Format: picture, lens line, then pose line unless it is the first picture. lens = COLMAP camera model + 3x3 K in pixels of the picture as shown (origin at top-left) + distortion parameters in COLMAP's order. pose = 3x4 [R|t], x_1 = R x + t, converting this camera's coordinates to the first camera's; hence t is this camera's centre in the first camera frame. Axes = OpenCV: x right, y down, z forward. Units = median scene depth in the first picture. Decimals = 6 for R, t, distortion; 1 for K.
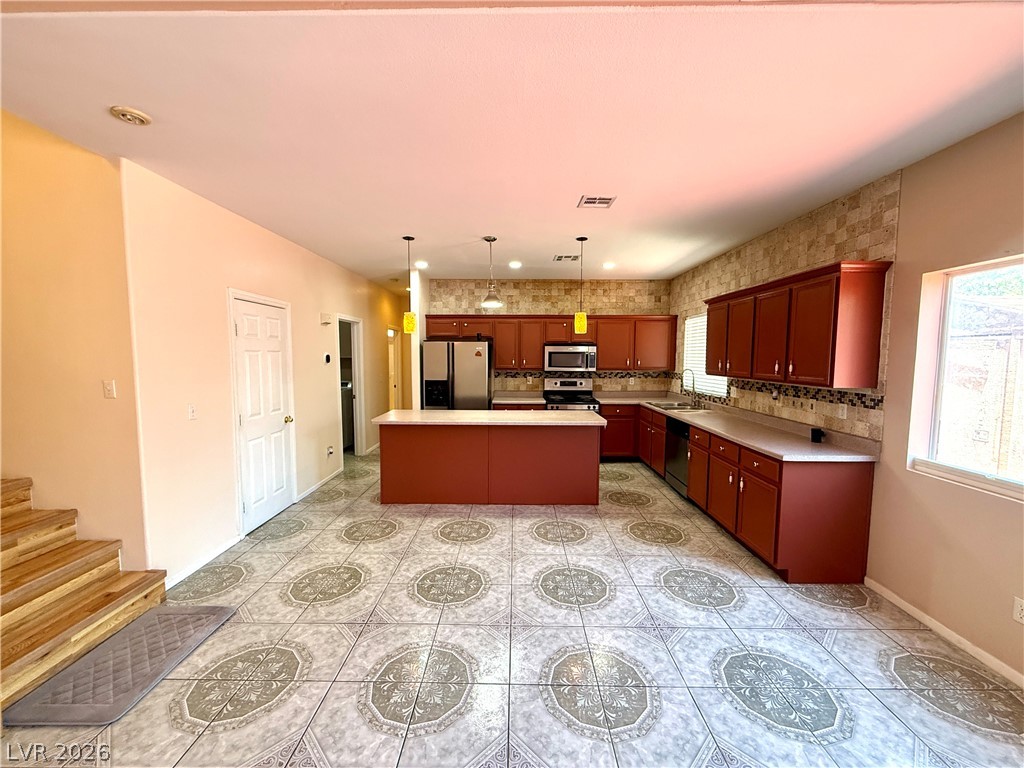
lens RADIAL K [[410.4, 0, 507.0], [0, 410.4, 376.9], [0, 0, 1]] dist [0.002190, -0.000308]
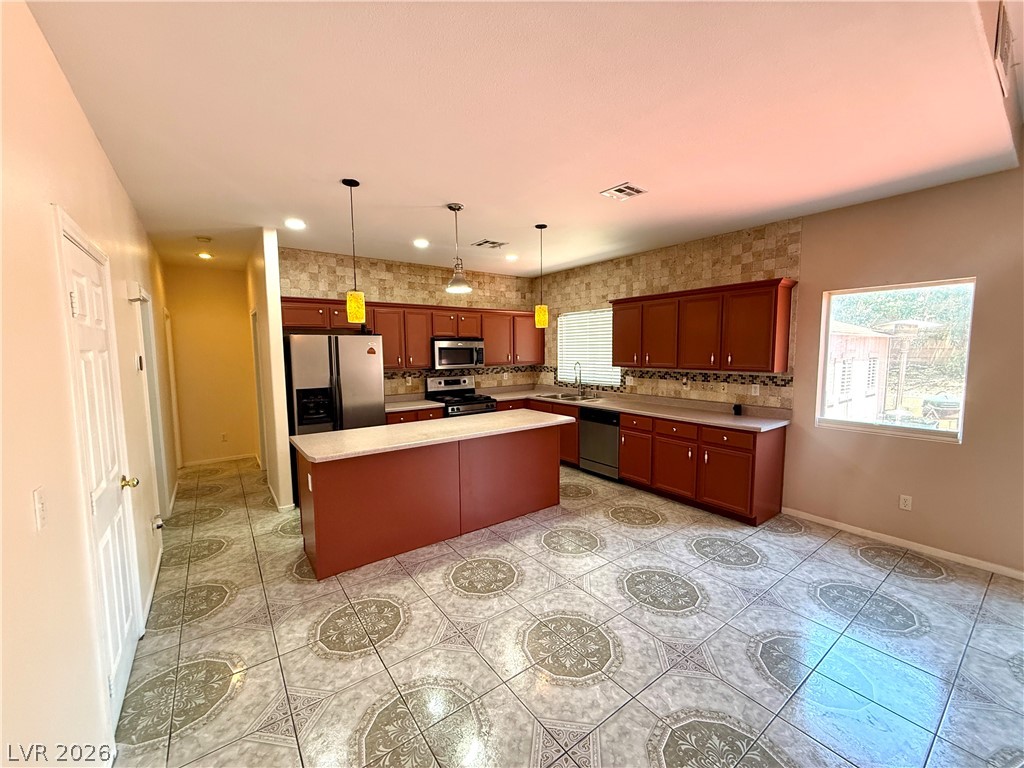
lens RADIAL K [[410.4, 0, 511.3], [0, 410.4, 378.4], [0, 0, 1]] dist [0.002190, -0.000308]
pose [[0.797541, -0.054296, 0.600816, -0.320196], [0.044503, 0.998523, 0.031163, -0.016115], [-0.601621, 0.001885, 0.798780, 0.208589]]
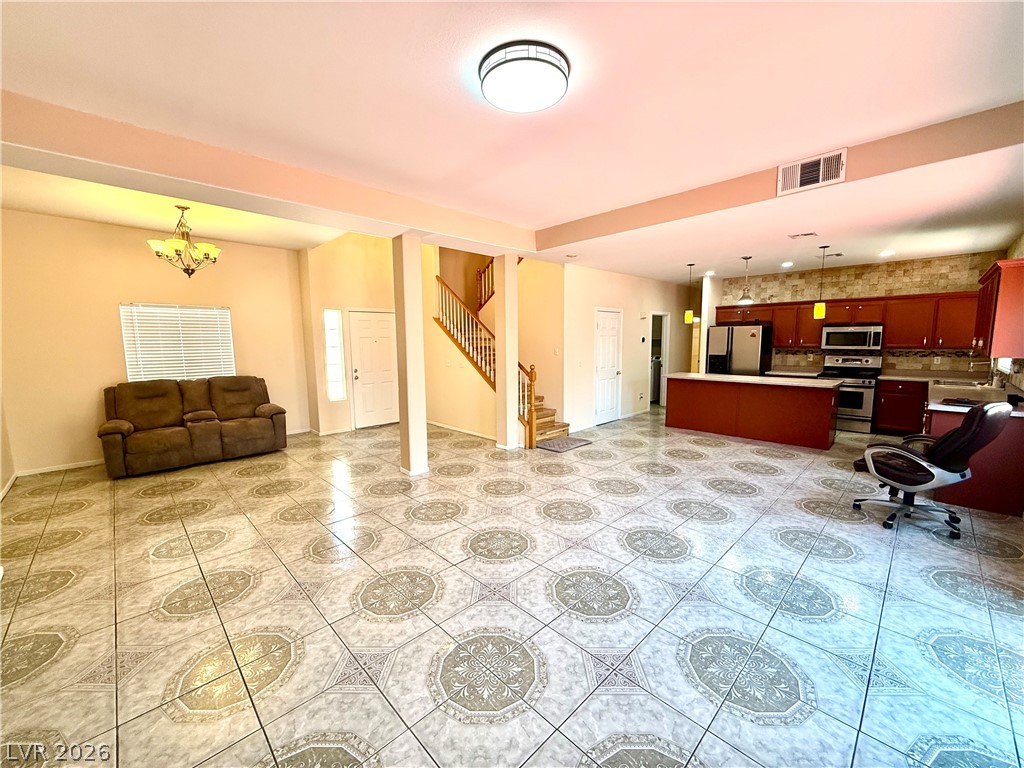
lens RADIAL K [[410.4, 0, 508.2], [0, 410.4, 381.8], [0, 0, 1]] dist [0.002190, -0.000308]
pose [[0.706535, 0.061188, -0.705028, 0.304599], [-0.024689, 0.997780, 0.061854, 0.029968], [0.707247, -0.026296, 0.706477, -0.477829]]
